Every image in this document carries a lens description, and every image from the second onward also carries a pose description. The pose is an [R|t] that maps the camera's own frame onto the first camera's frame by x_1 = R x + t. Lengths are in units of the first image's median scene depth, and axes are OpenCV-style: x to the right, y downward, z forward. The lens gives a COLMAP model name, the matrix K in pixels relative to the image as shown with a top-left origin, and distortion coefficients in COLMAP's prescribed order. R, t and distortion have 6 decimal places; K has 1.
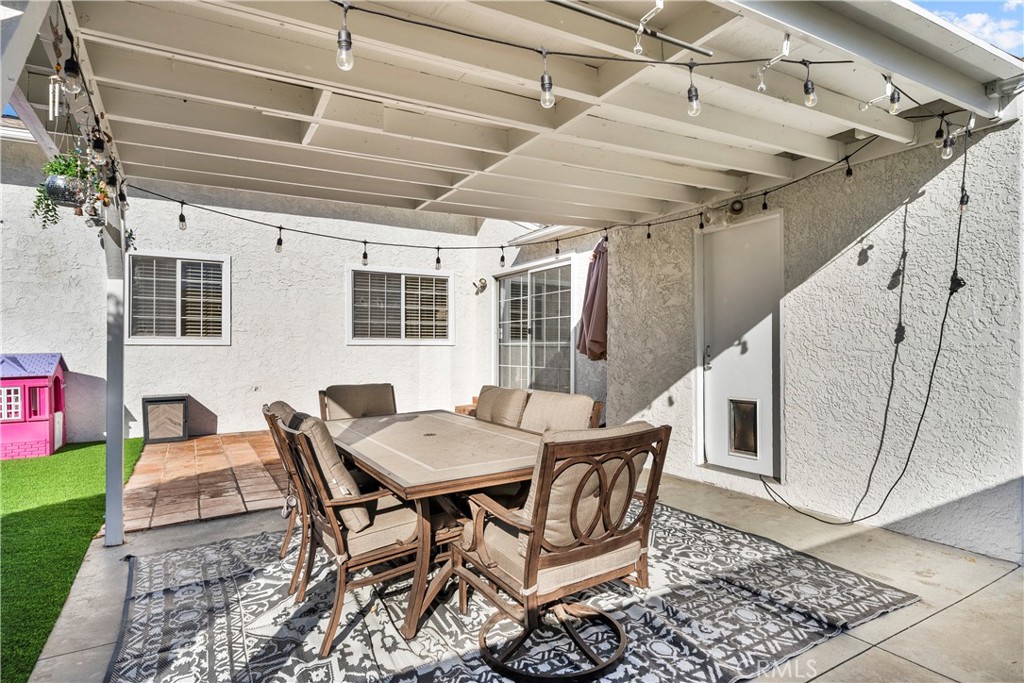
lens RADIAL K [[548.6, 0, 508.2], [0, 548.6, 351.7], [0, 0, 1]] dist [-0.002256, -0.000255]
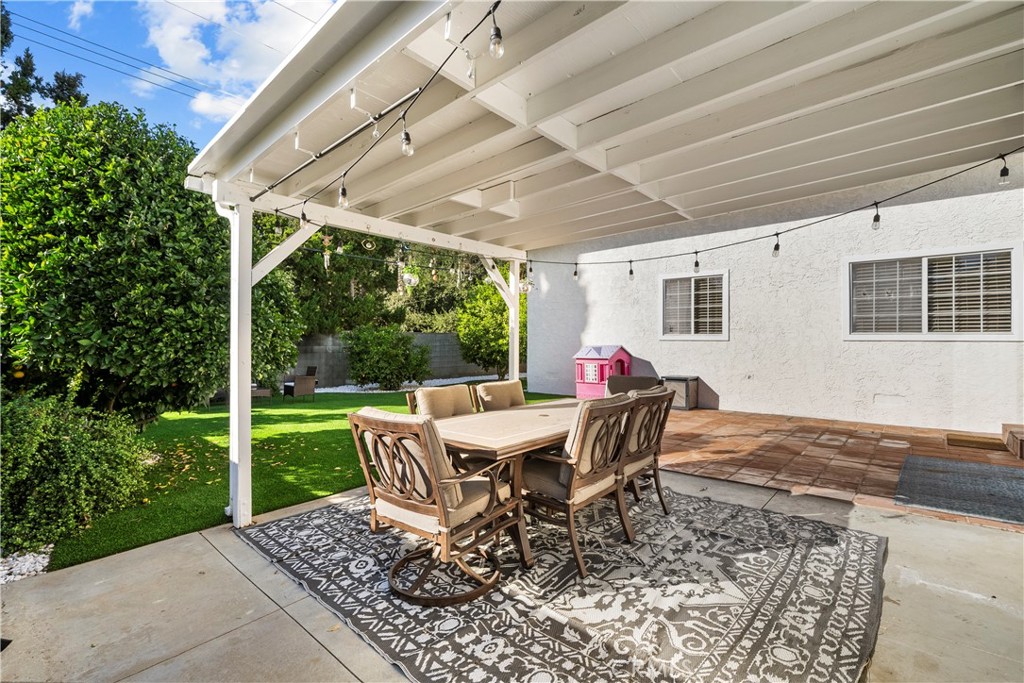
lens RADIAL K [[444.3, 0, 512.0], [0, 444.3, 341.5], [0, 0, 1]] dist [-0.000897, -0.000302]
pose [[0.324074, 0.006435, -0.946010, 0.293647], [-0.007357, 0.999964, 0.004282, -0.010527], [0.946003, 0.005572, 0.324109, 0.205459]]
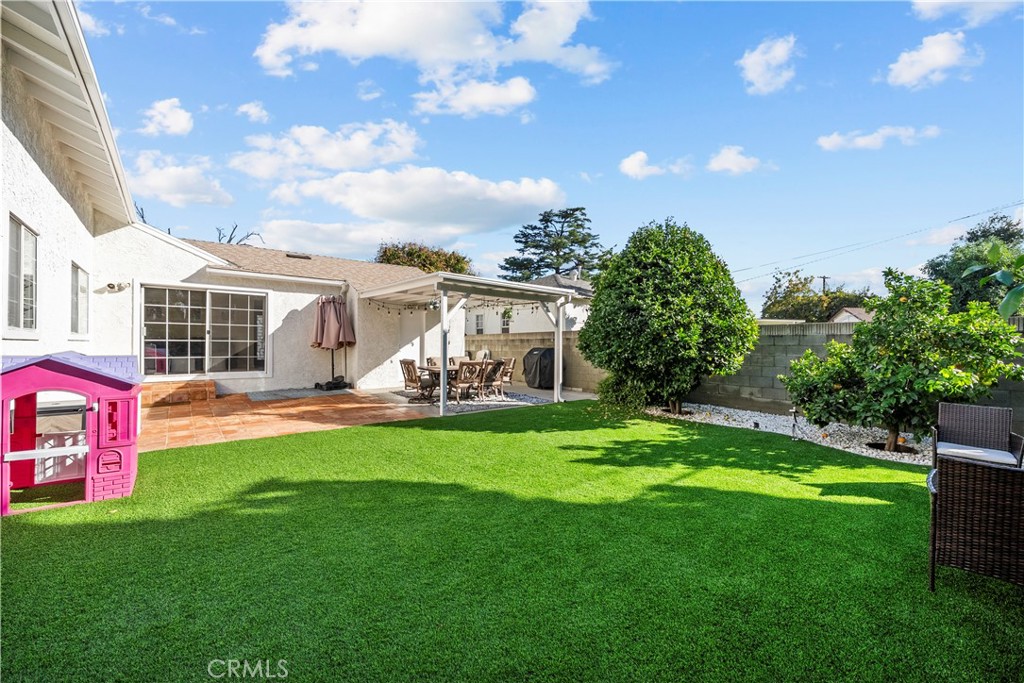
lens RADIAL K [[412.8, 0, 510.5], [0, 412.8, 344.7], [0, 0, 1]] dist [0.000734, 0.000107]
pose [[-0.172738, 0.002851, 0.984964, -1.229791], [-0.000049, 0.999996, -0.002903, -0.002399], [-0.984968, -0.000550, -0.172737, 0.440740]]
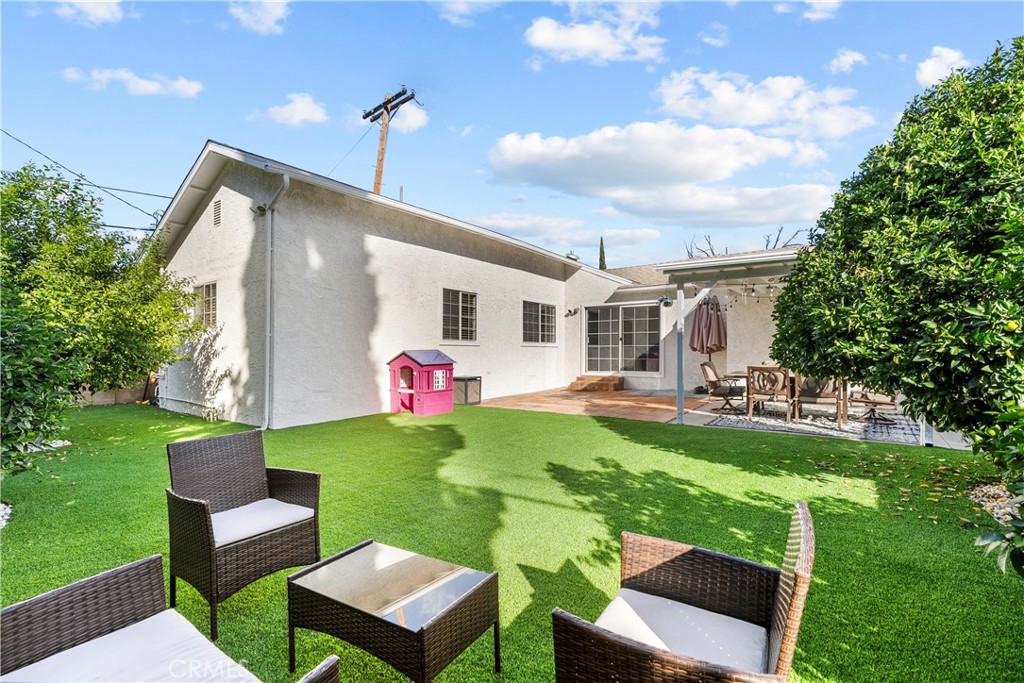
lens RADIAL K [[460.5, 0, 512.0], [0, 460.5, 341.5], [0, 0, 1]] dist [0.000305, -0.000048]
pose [[0.912389, 0.011021, 0.409175, -0.978969], [0.001300, 0.999554, -0.029822, 0.015931], [-0.409322, 0.027741, 0.911968, -0.261767]]
